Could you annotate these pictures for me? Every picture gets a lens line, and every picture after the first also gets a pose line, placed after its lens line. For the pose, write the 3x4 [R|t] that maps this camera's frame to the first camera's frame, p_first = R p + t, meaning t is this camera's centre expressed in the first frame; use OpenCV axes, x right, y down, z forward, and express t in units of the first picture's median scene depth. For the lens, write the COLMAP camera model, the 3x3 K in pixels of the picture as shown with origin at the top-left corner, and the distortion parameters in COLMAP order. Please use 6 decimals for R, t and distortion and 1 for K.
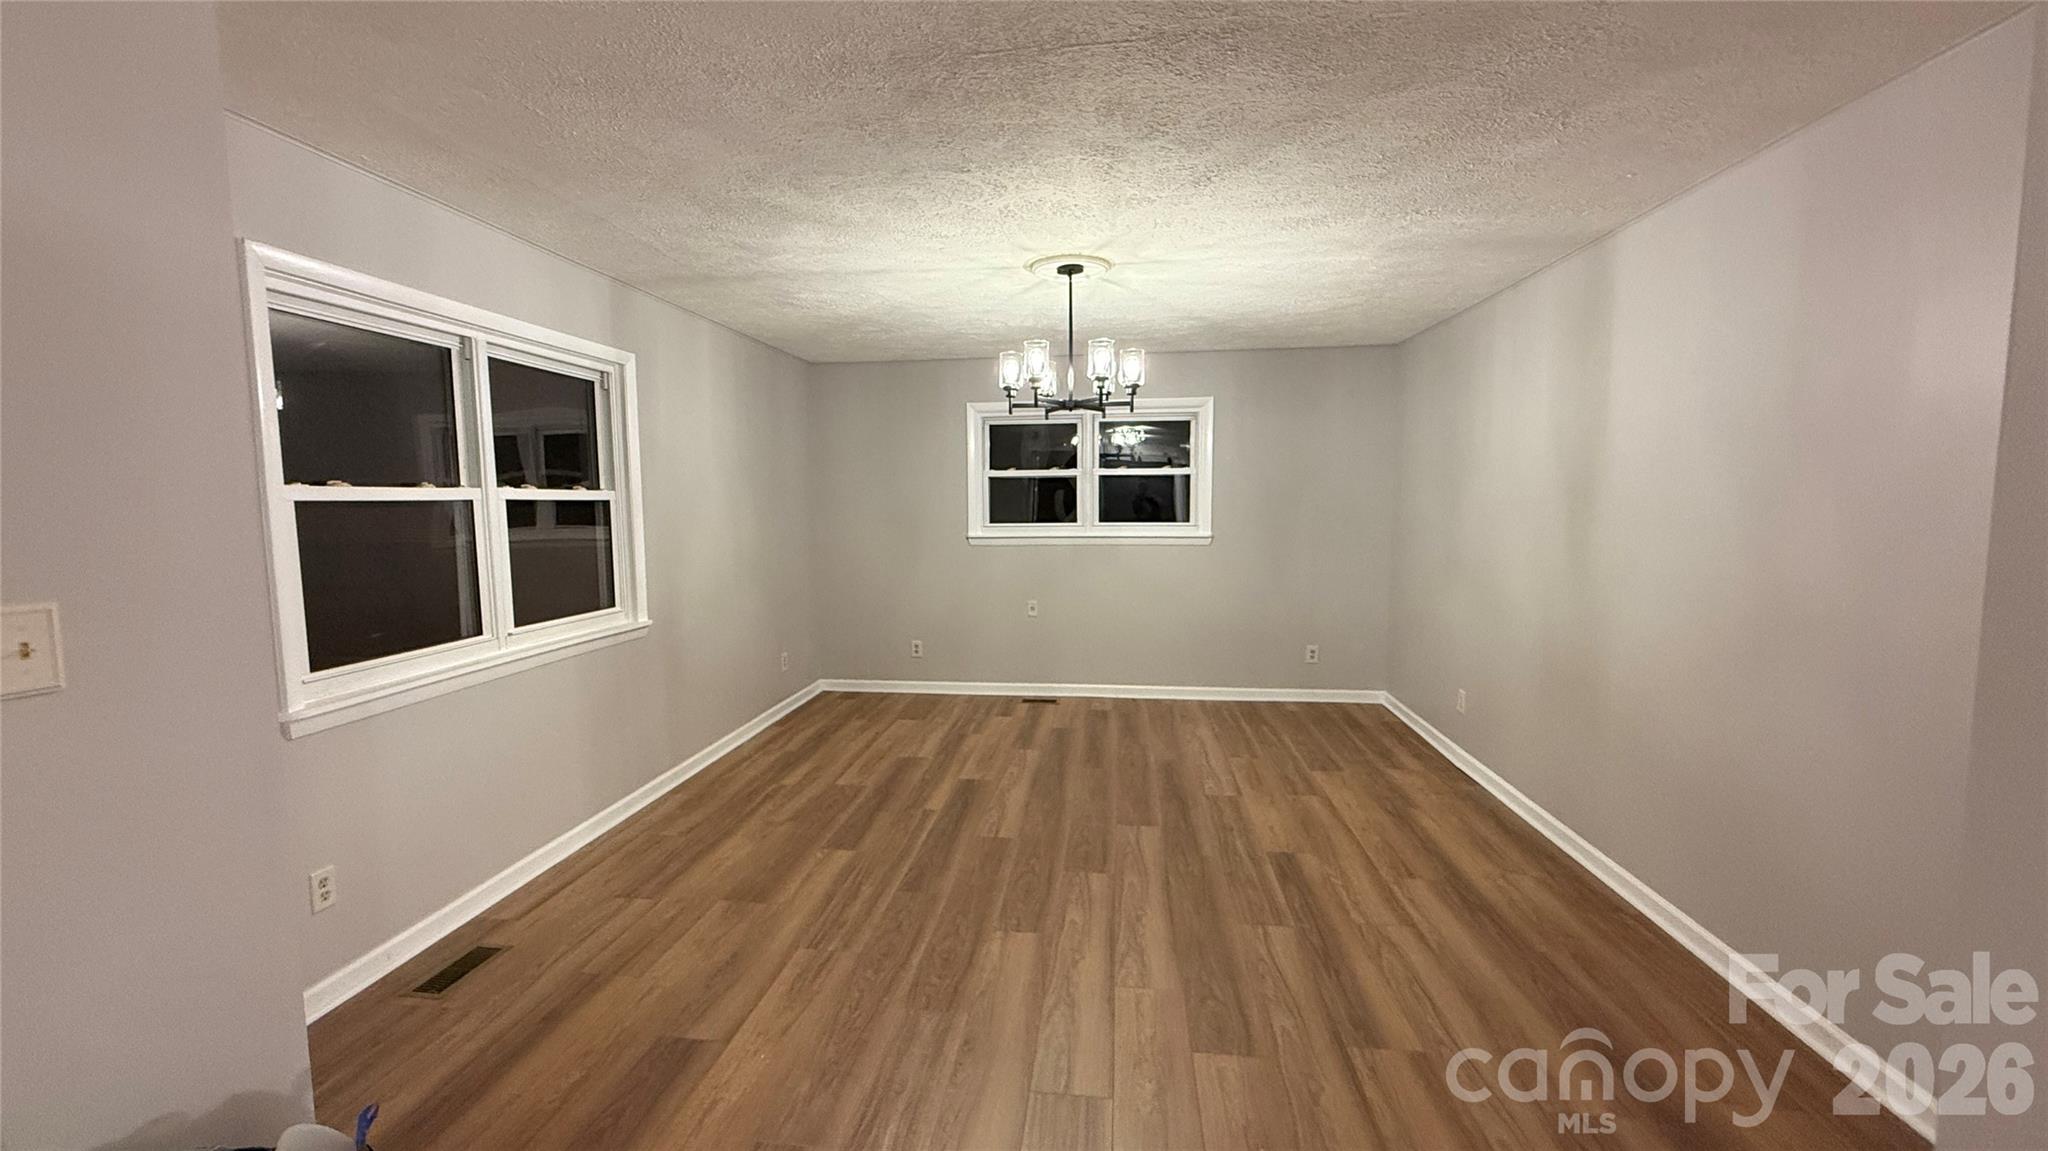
lens RADIAL K [[839.0, 0, 1022.9], [0, 839.0, 579.6], [0, 0, 1]] dist [0.000449, 0.000029]
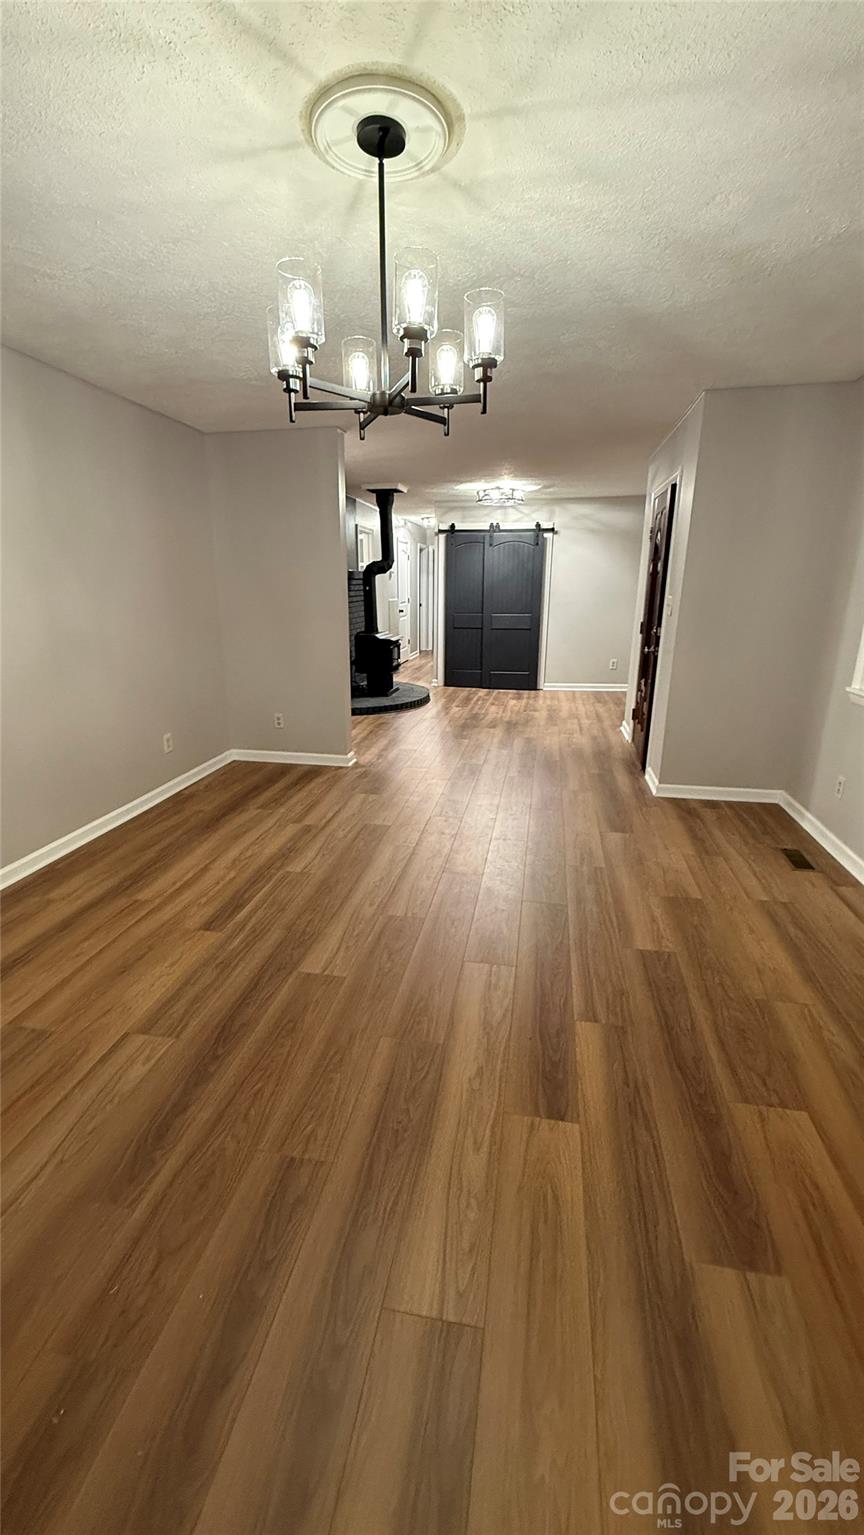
lens RADIAL K [[628.8, 0, 426.8], [0, 628.8, 755.9], [0, 0, 1]] dist [0.000449, 0.000029]
pose [[-0.997452, -0.013884, 0.069984, -0.008352], [0.011635, 0.936099, 0.351543, -0.135081], [-0.070392, 0.351462, -0.933552, 1.559371]]
